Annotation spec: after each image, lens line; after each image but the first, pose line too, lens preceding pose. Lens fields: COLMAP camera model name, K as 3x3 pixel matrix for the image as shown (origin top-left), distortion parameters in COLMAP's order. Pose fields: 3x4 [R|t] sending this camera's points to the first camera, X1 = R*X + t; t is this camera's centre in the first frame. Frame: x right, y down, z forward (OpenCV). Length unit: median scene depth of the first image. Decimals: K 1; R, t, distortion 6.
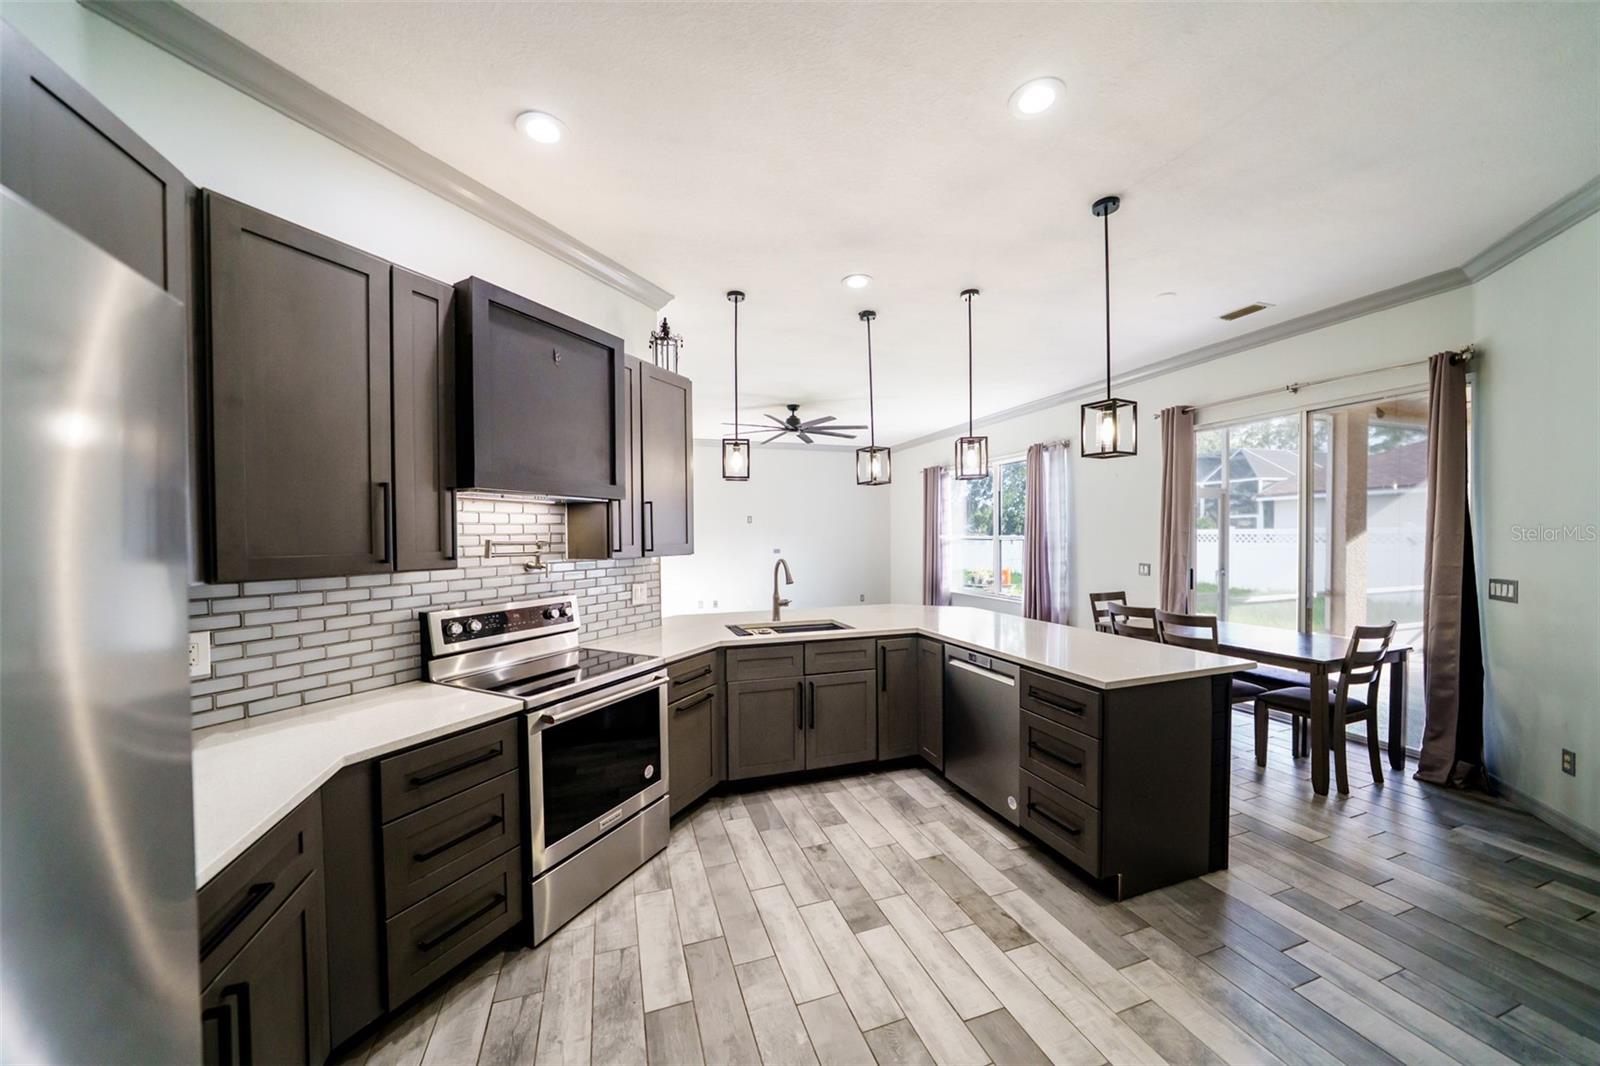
lens RADIAL K [[554.9, 0, 795.6], [0, 554.9, 544.3], [0, 0, 1]] dist [-0.029042, 0.006325]
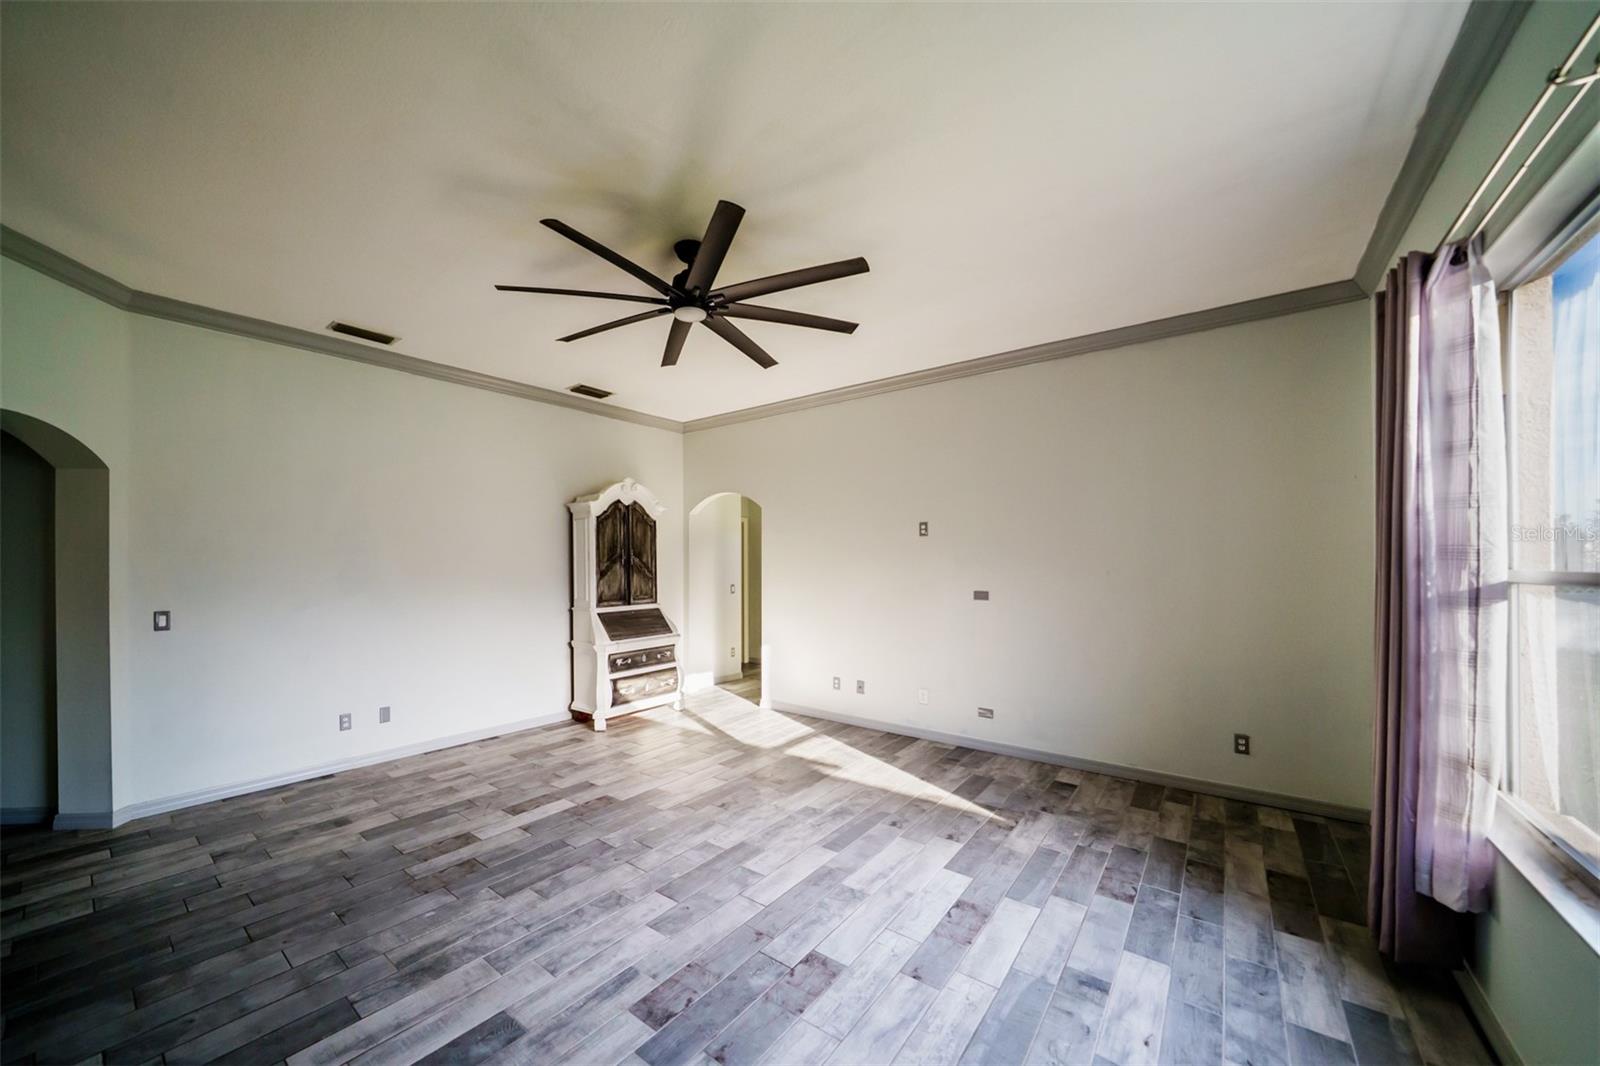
lens RADIAL K [[596.0, 0, 745.0], [0, 596.0, 553.7], [0, 0, 1]] dist [-0.030607, 0.007948]
pose [[0.526949, -0.006204, -0.849874, 1.006169], [-0.016145, 0.999720, -0.017308, -0.037843], [0.849743, 0.022841, 0.526701, 2.058783]]
